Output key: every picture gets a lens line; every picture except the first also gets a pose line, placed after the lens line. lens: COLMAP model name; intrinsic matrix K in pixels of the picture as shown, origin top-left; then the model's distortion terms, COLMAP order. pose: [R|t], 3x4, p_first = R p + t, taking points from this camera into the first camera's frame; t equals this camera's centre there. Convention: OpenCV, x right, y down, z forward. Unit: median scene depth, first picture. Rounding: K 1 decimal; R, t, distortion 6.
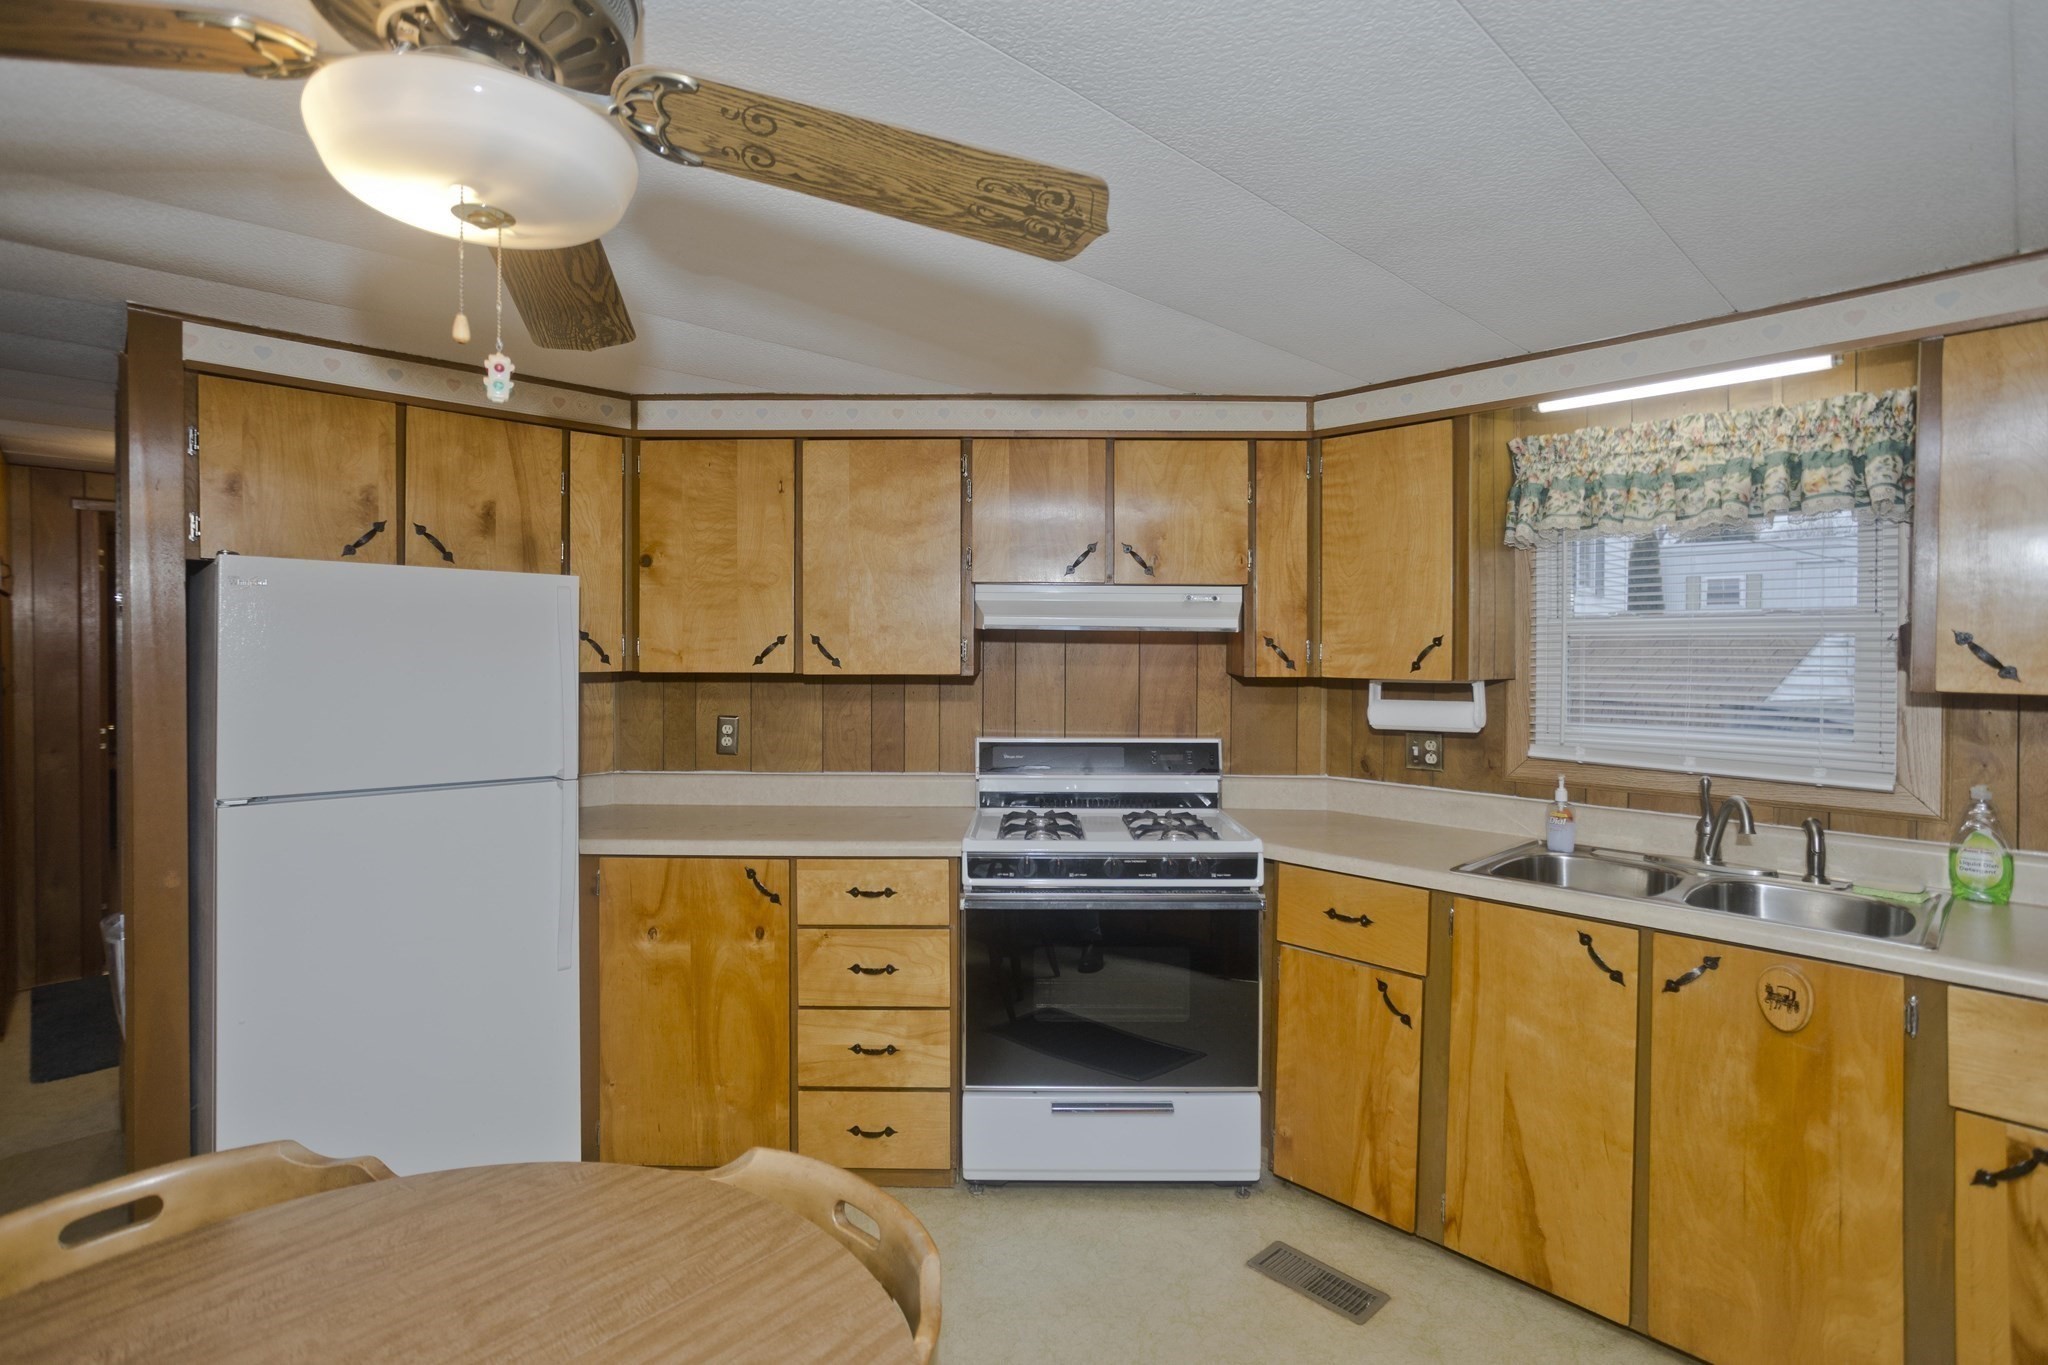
lens RADIAL K [[977.7, 0, 1004.3], [0, 977.7, 669.6], [0, 0, 1]] dist [-0.025180, 0.000612]
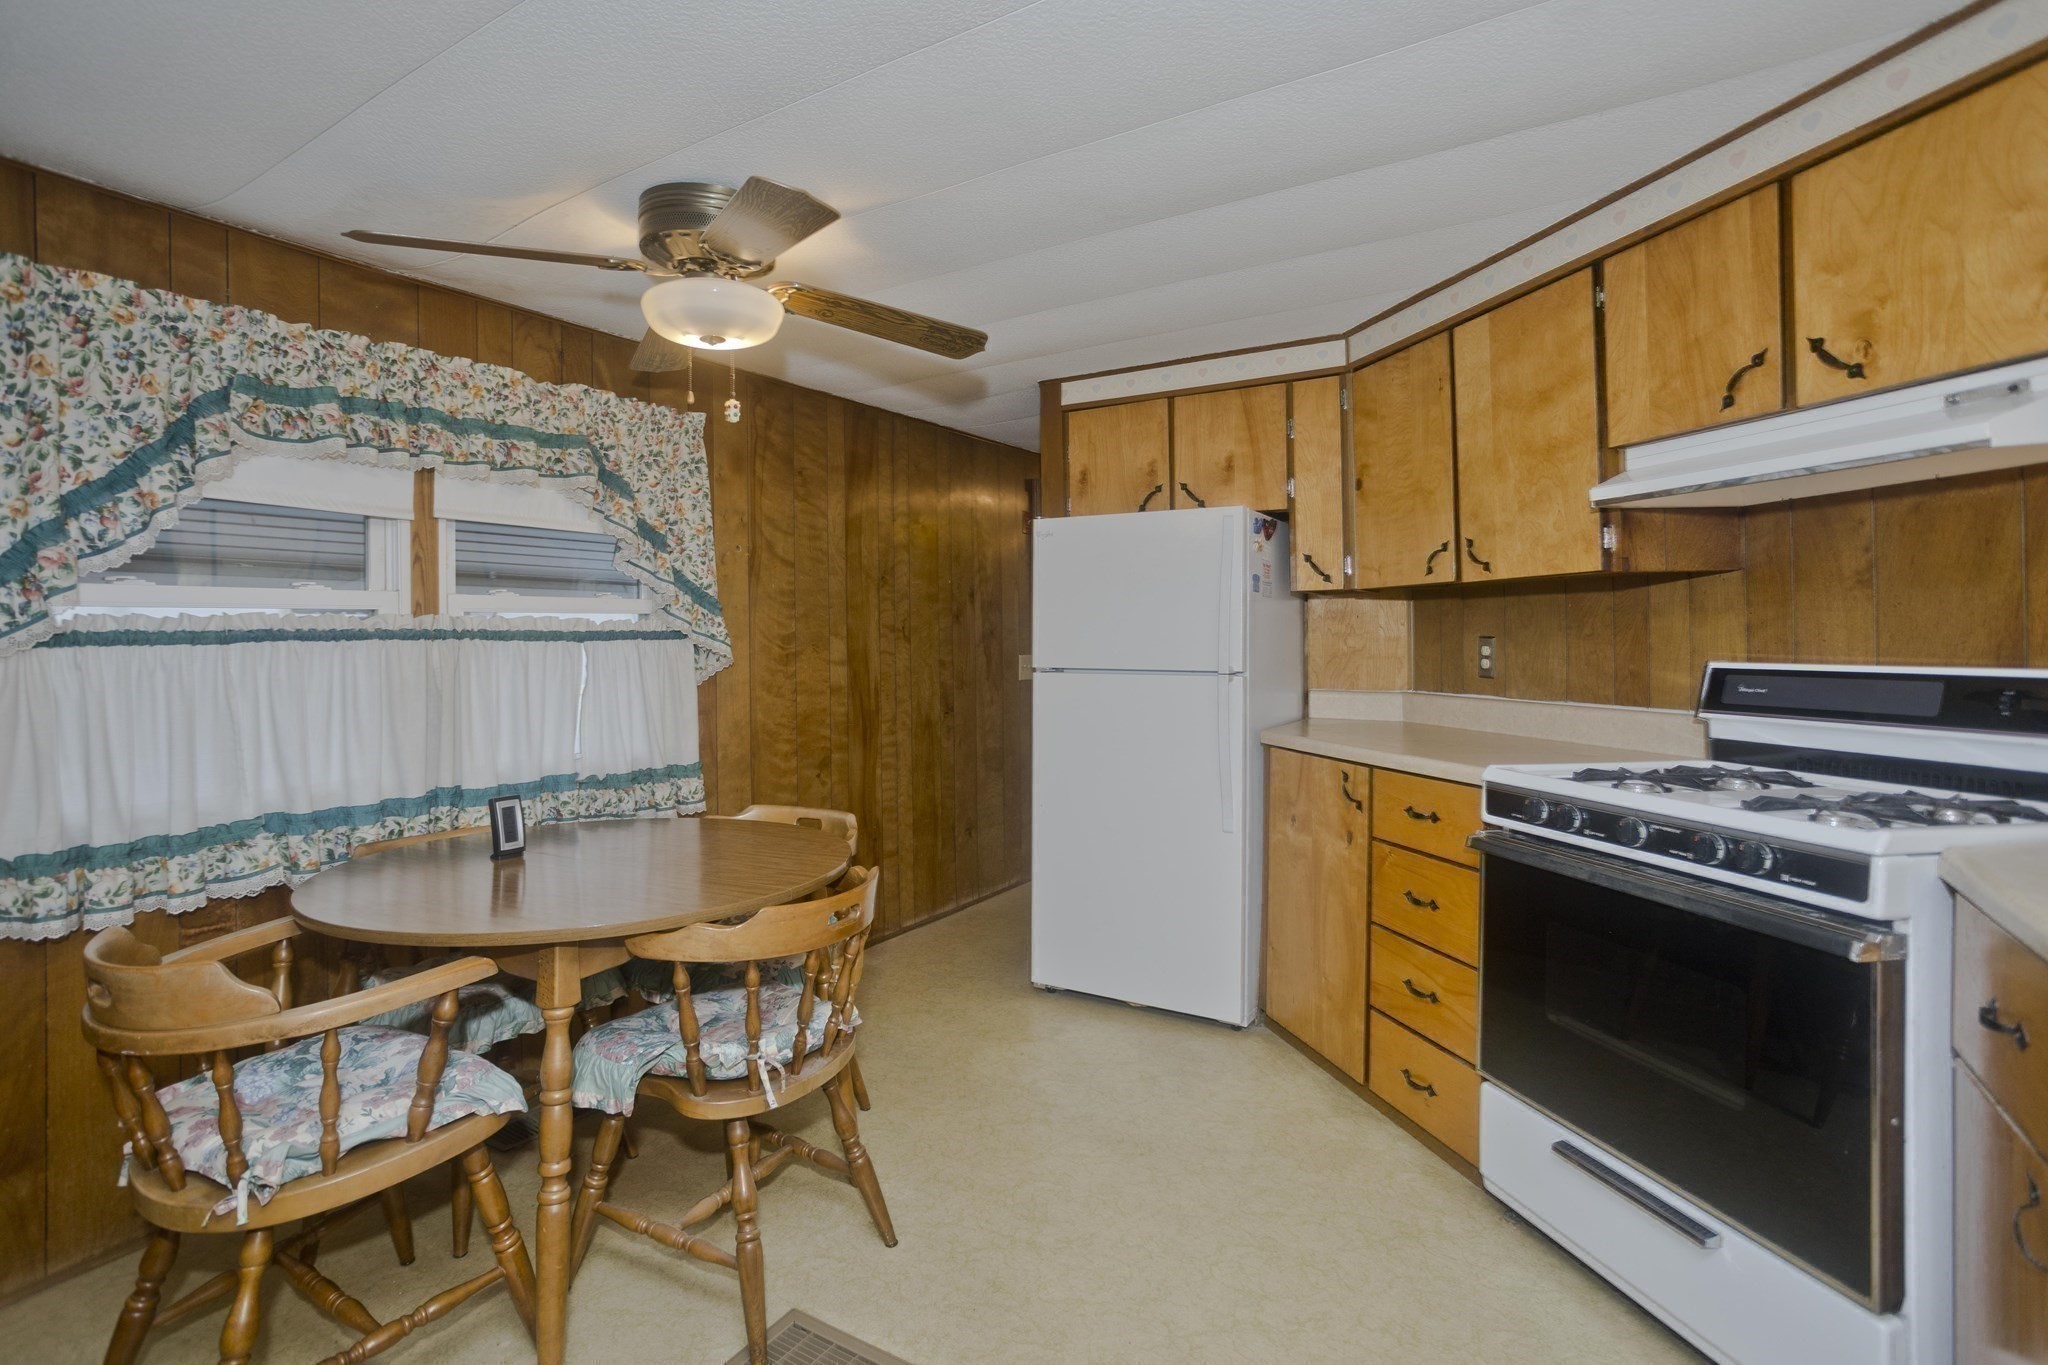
lens RADIAL K [[1008.8, 0, 1023.9], [0, 1008.8, 637.7], [0, 0, 1]] dist [-0.020643, 0.000893]
pose [[0.257842, -0.005938, -0.966169, 0.664978], [-0.010113, 0.999910, -0.008844, 0.077114], [0.966134, 0.012051, 0.257758, 0.405198]]
